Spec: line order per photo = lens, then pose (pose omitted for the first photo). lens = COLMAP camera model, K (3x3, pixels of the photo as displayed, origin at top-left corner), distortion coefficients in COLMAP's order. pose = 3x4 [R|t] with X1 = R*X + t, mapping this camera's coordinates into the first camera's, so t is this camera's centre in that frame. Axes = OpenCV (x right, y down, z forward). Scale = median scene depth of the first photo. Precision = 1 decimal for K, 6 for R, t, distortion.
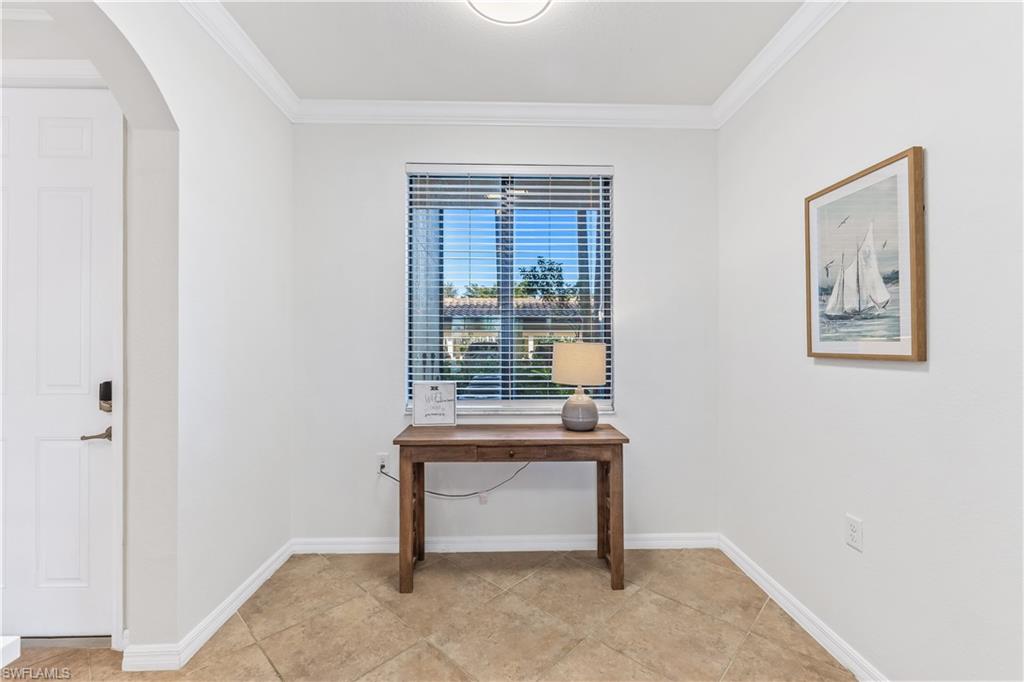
lens RADIAL K [[443.3, 0, 512.0], [0, 443.3, 341.0], [0, 0, 1]] dist [0.000614, 0.000027]
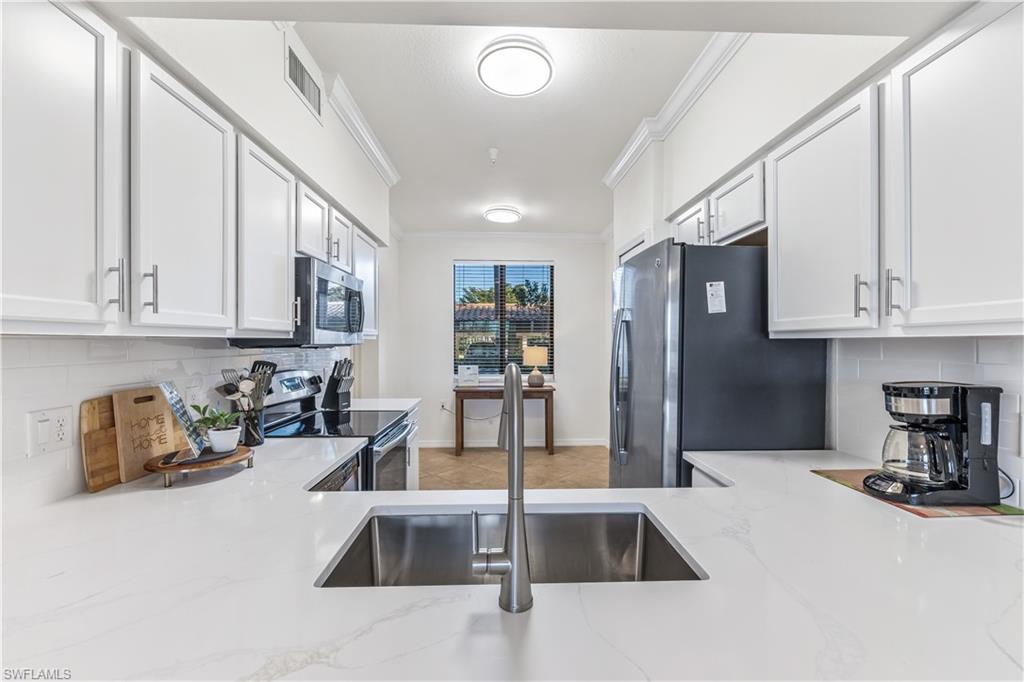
lens RADIAL K [[430.2, 0, 510.2], [0, 430.2, 342.5], [0, 0, 1]] dist [0.001408, 0.000175]
pose [[0.999978, 0.002603, 0.006107, 0.010574], [-0.002650, 0.999967, 0.007736, -0.033745], [-0.006087, -0.007752, 0.999951, -1.050148]]
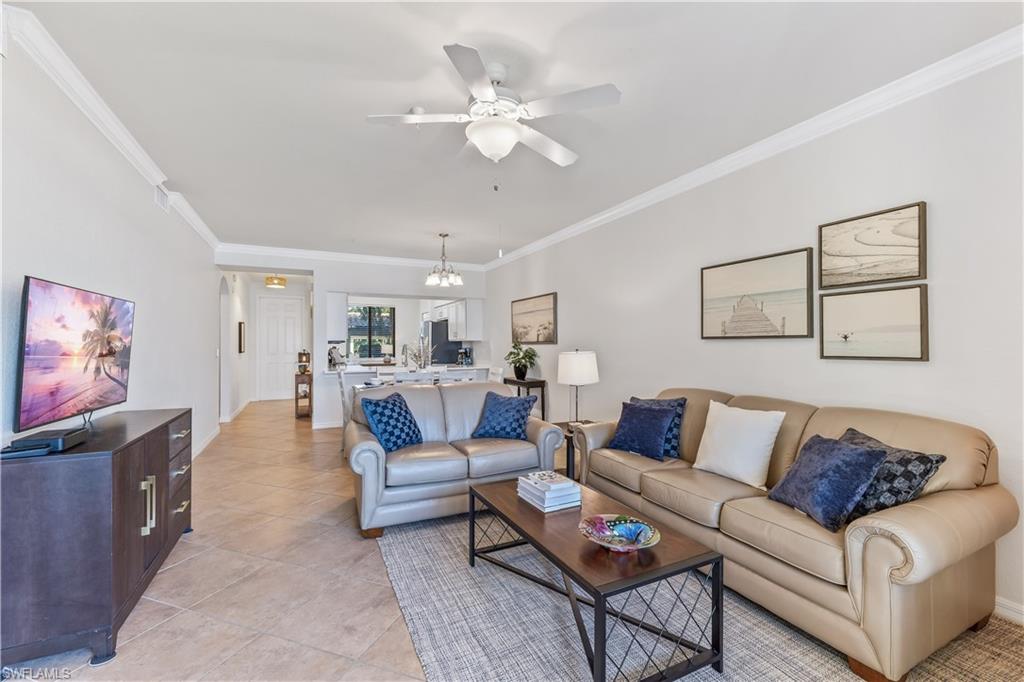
lens RADIAL K [[430.2, 0, 510.2], [0, 430.2, 342.5], [0, 0, 1]] dist [0.001408, 0.000175]
pose [[0.910612, -0.000729, 0.413262, -0.543998], [-0.000549, 0.999995, 0.002974, -0.035551], [-0.413262, -0.002935, 0.910607, -3.669298]]
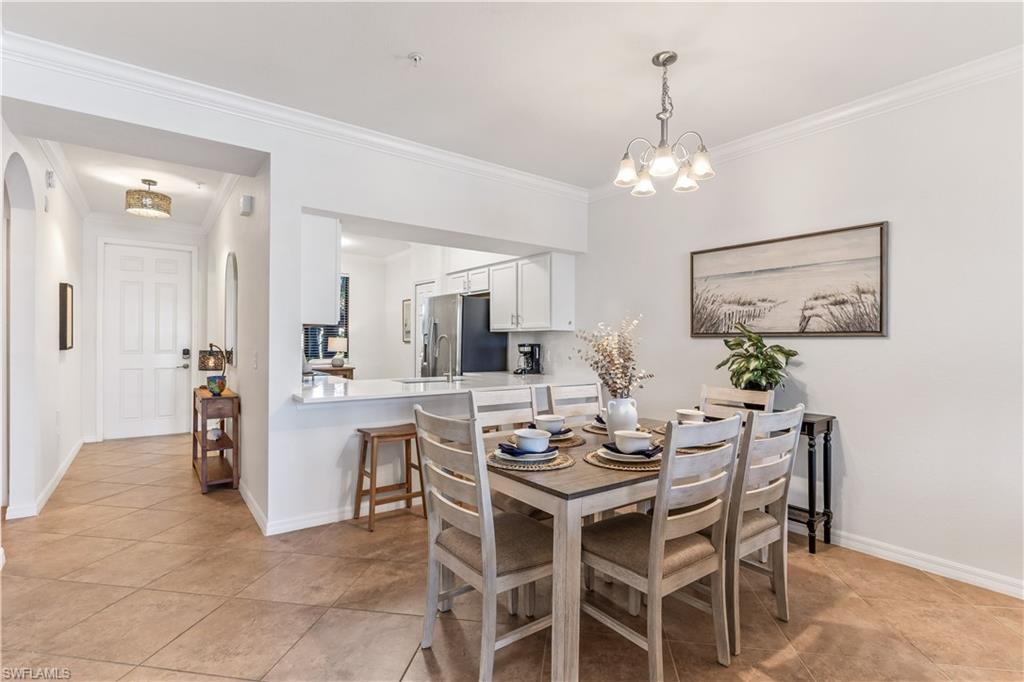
lens RADIAL K [[489.4, 0, 516.0], [0, 489.4, 341.4], [0, 0, 1]] dist [-0.013562, 0.000442]
pose [[0.809853, 0.006953, 0.586592, -0.760244], [-0.013308, 0.999890, 0.006521, -0.007647], [-0.586482, -0.013088, 0.809856, -2.203425]]
